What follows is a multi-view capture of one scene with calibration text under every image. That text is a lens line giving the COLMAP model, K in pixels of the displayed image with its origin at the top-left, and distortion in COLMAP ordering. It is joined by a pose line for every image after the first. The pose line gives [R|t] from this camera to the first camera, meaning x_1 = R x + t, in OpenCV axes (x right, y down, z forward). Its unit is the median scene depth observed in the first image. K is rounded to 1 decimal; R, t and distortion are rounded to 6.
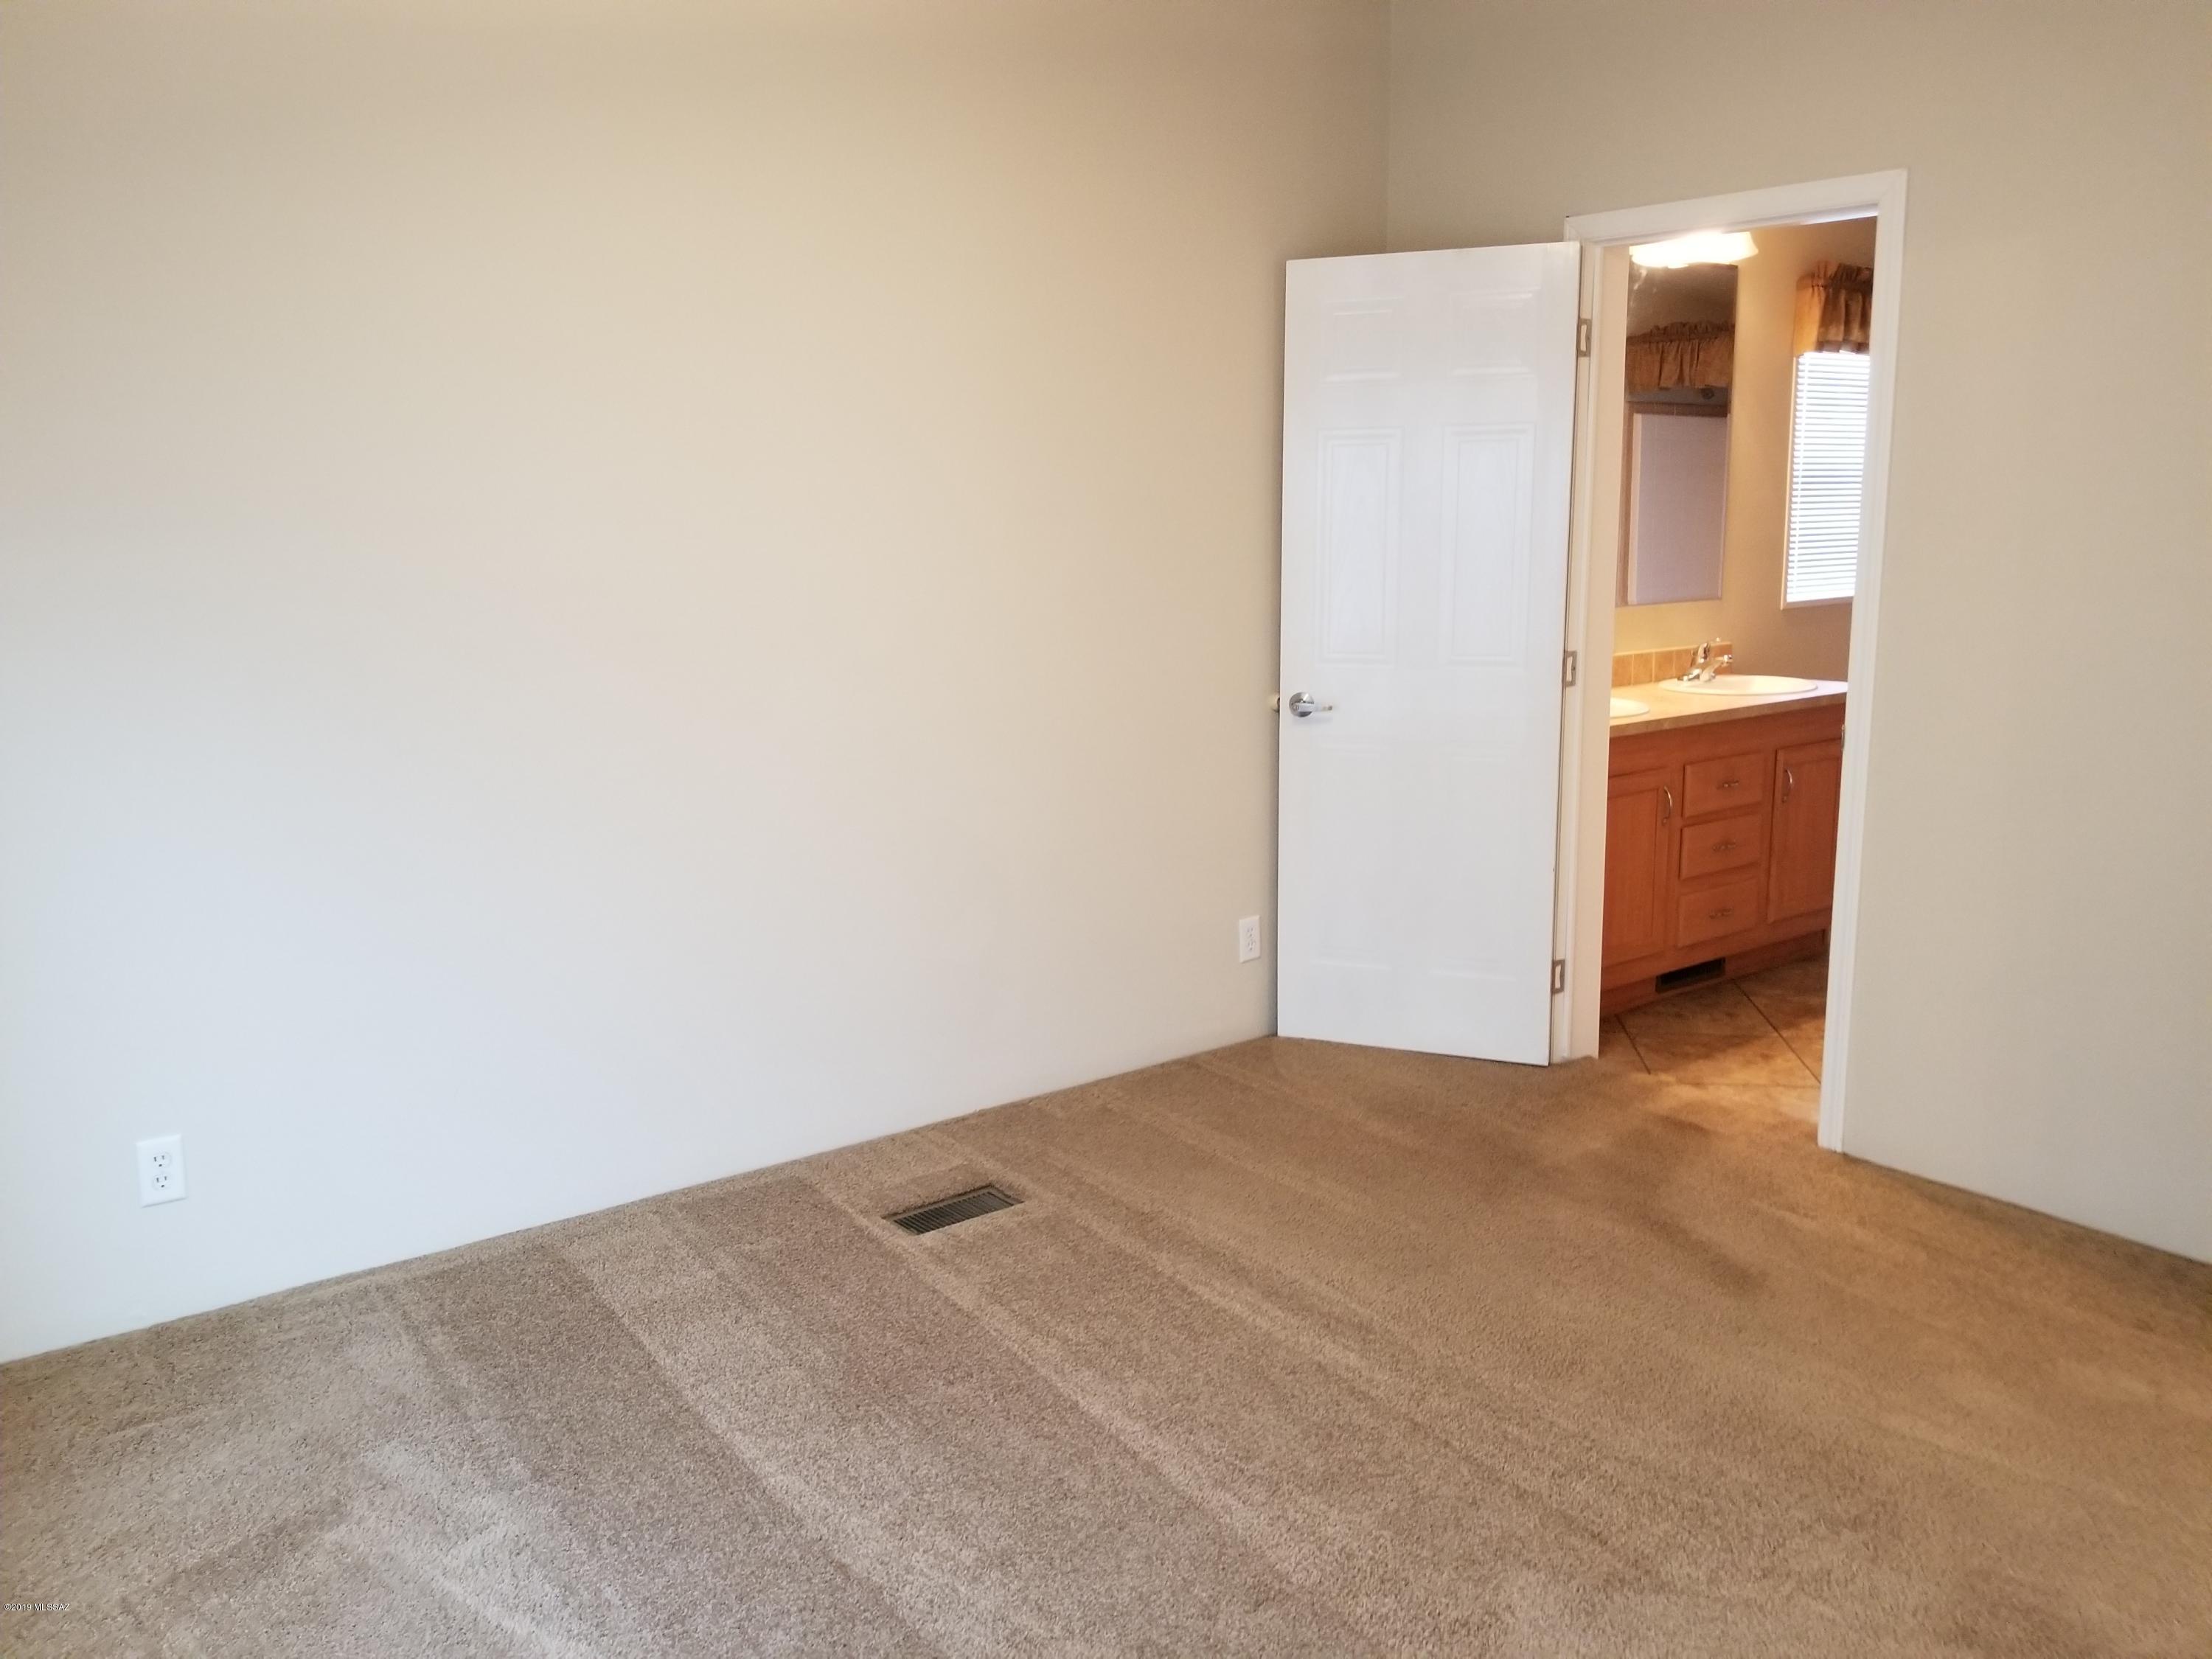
lens RADIAL K [[1726.0, 0, 1100.9], [0, 1726.0, 787.5], [0, 0, 1]] dist [-0.003501, -0.014029]
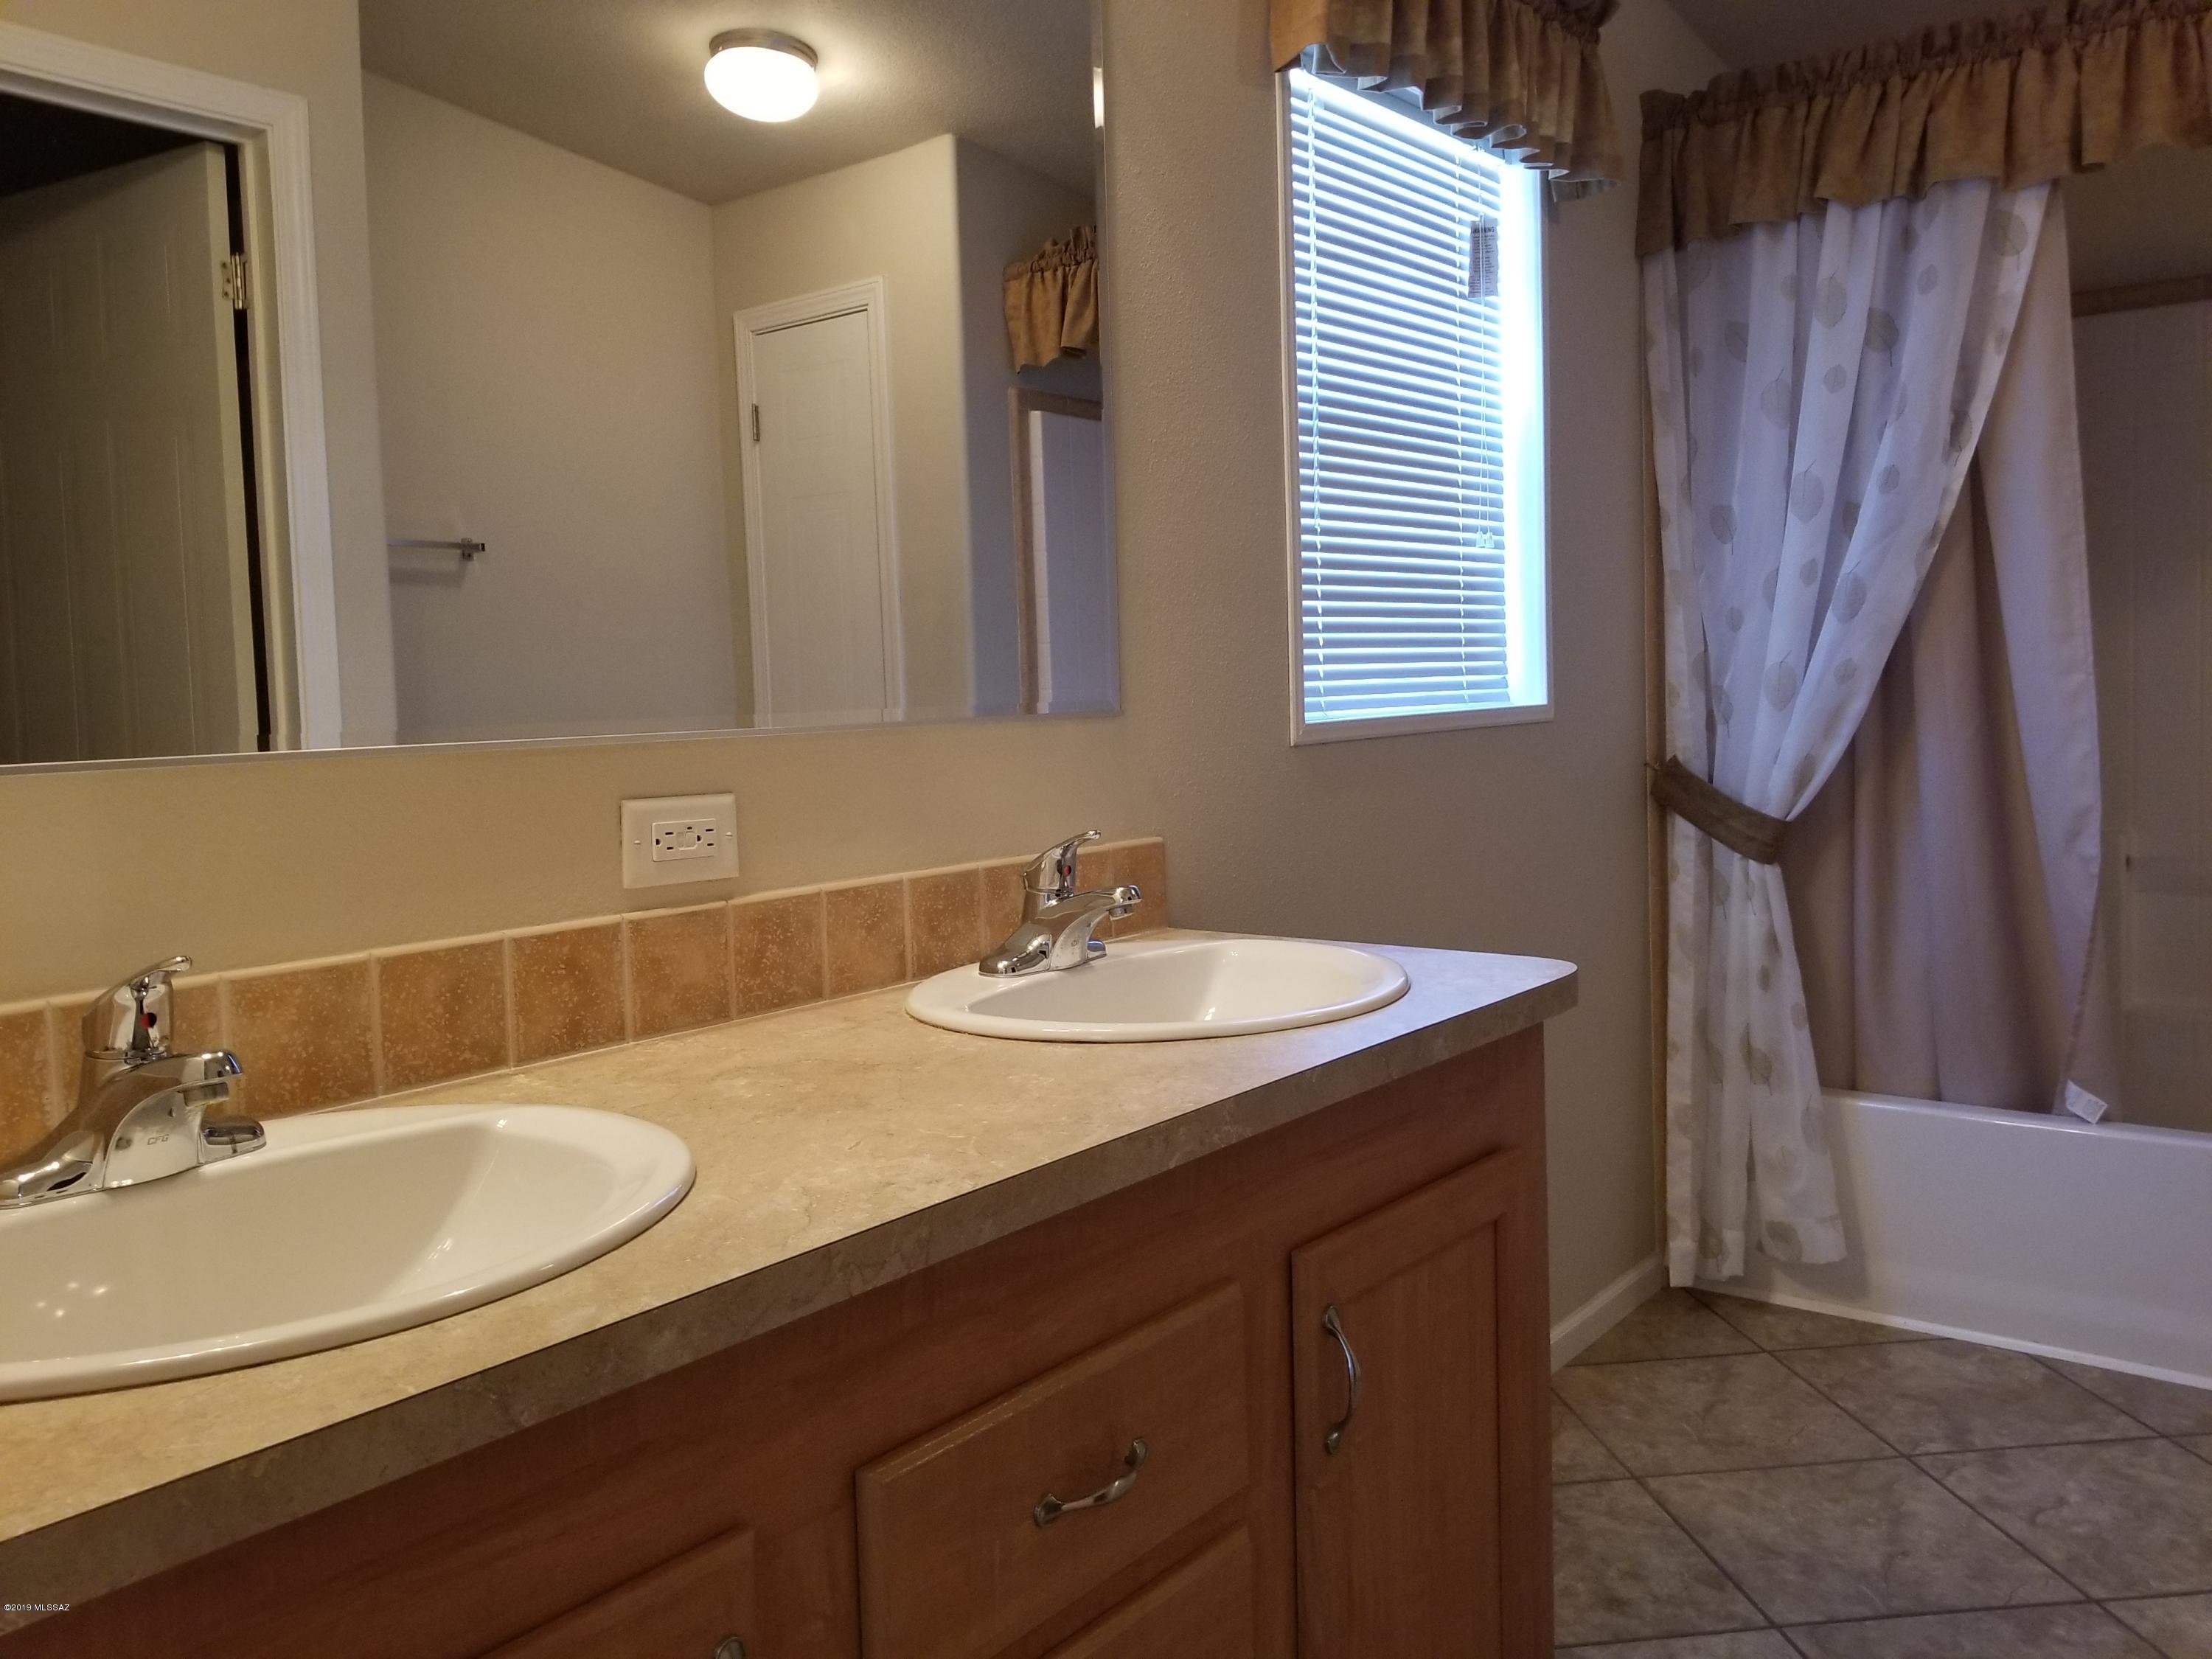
lens RADIAL K [[1726.0, 0, 1100.9], [0, 1726.0, 787.5], [0, 0, 1]] dist [-0.003501, -0.014029]
pose [[0.970438, -0.038677, 0.238231, 0.299272], [0.064168, 0.992897, -0.100193, -0.065967], [-0.232664, 0.112518, 0.966026, 0.733559]]
